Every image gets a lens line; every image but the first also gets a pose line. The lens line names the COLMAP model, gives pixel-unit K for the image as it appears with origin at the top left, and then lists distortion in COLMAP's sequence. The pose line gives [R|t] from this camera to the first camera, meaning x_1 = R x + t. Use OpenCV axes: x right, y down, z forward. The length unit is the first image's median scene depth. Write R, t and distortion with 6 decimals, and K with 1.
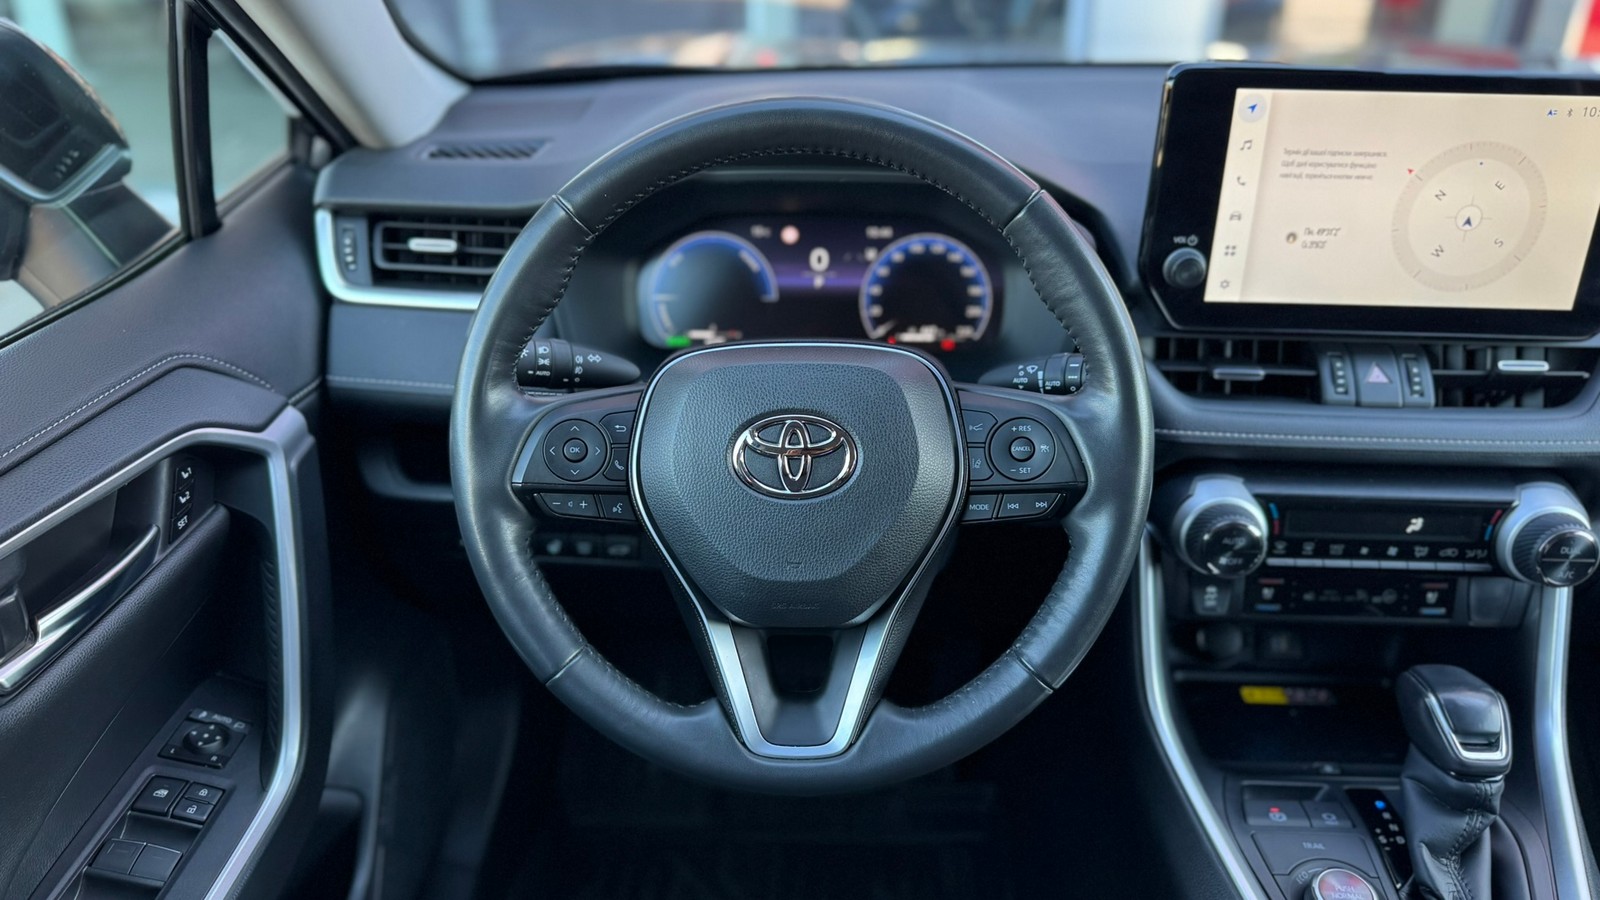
lens RADIAL K [[1166.0, 0, 800.0], [0, 1166.0, 450.0], [0, 0, 1]] dist [0.100520, -0.204721]
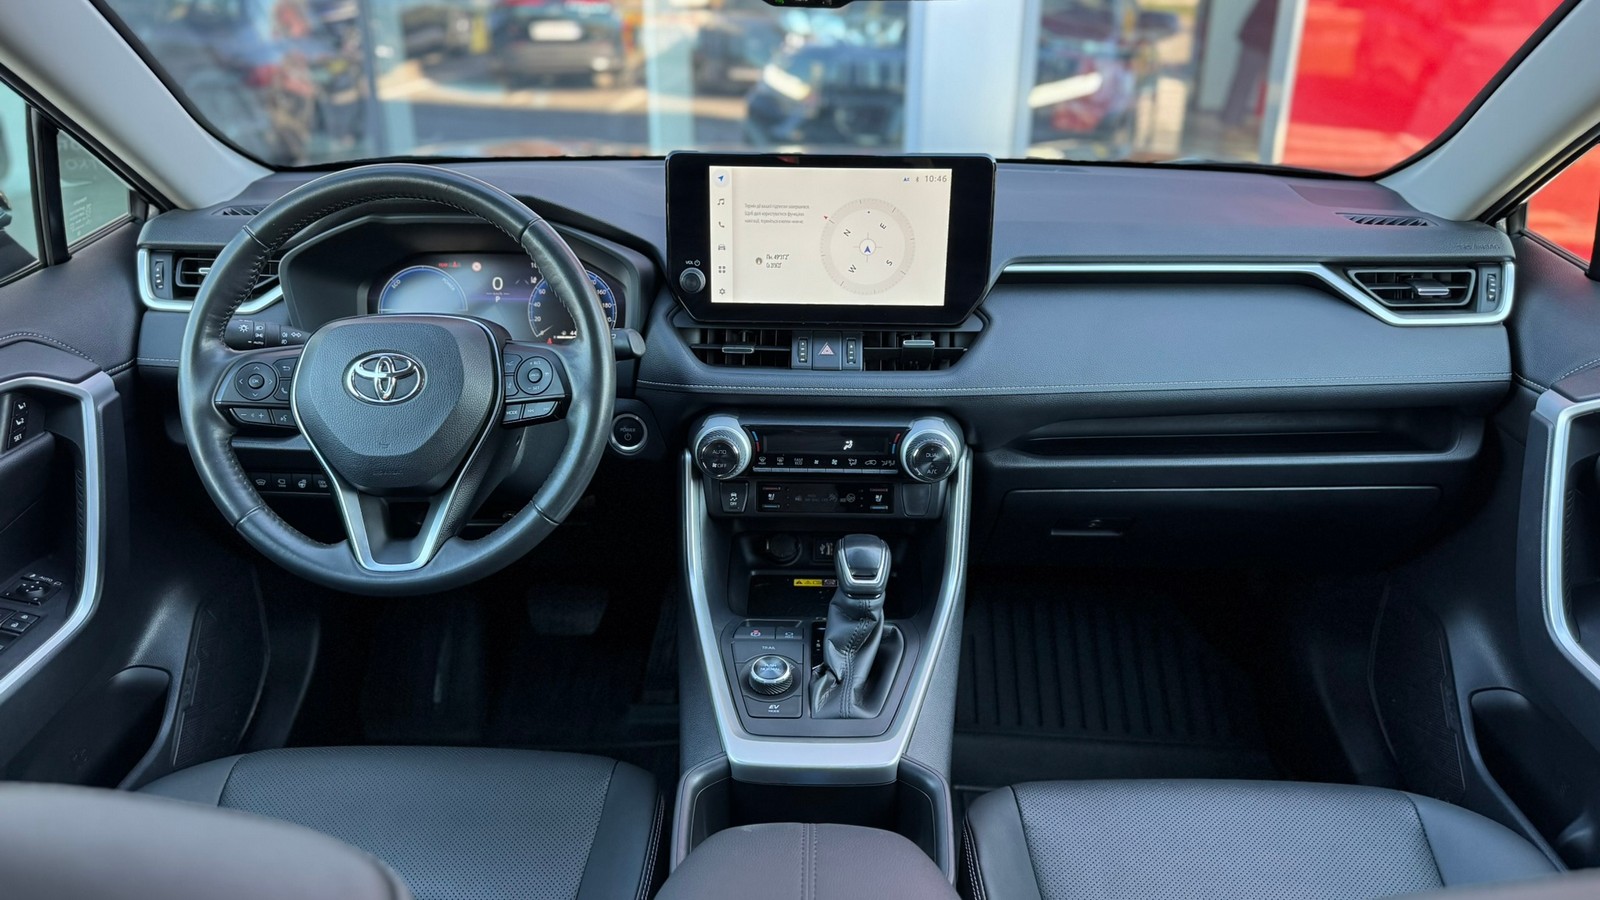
lens RADIAL K [[1092.7, 0, 800.0], [0, 1092.7, 450.0], [0, 0, 1]] dist [0.097131, -0.152007]
pose [[0.999455, -0.007452, 0.032146, 0.410839], [0.009965, 0.996846, -0.078738, 0.182083], [-0.031458, 0.079015, 0.996377, -0.425649]]
